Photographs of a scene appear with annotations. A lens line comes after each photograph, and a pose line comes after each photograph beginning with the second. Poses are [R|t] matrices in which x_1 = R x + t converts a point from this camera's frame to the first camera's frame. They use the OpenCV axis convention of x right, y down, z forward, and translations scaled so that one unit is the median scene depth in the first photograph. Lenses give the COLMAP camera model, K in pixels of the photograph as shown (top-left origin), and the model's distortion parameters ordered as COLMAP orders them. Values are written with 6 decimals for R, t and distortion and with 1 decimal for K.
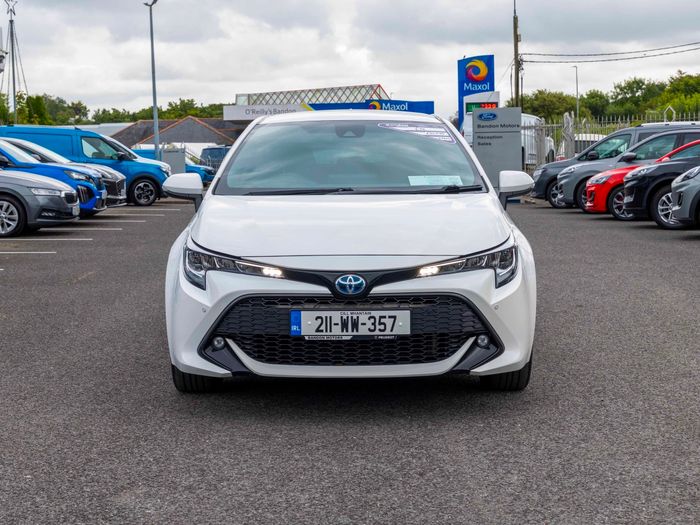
lens RADIAL K [[1246.9, 0, 350.0], [0, 1246.9, 262.5], [0, 0, 1]] dist [0.026118, 0.116191]
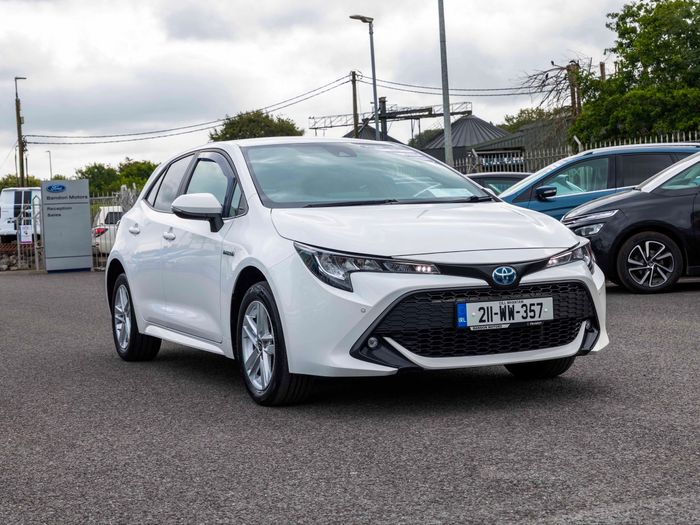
lens RADIAL K [[1182.0, 0, 350.0], [0, 1182.0, 262.5], [0, 0, 1]] dist [-0.016932, 0.008076]
pose [[0.902570, -0.038911, 0.428781, -0.548000], [0.066333, 0.996584, -0.049190, 0.047042], [-0.425402, 0.072839, 0.902069, 0.146044]]
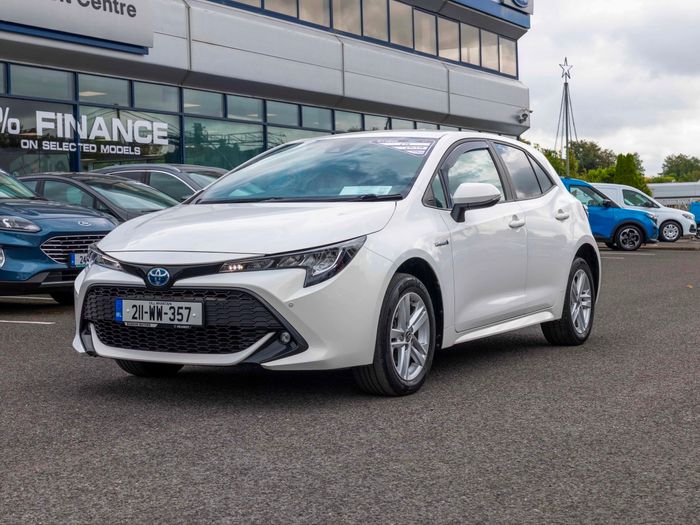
lens RADIAL K [[1182.0, 0, 350.0], [0, 1182.0, 262.5], [0, 0, 1]] dist [-0.016932, 0.008076]
pose [[0.870562, 0.022094, -0.491563, 0.653837], [-0.043301, 0.998556, -0.031805, 0.030587], [0.490150, 0.048973, 0.870261, 0.178585]]
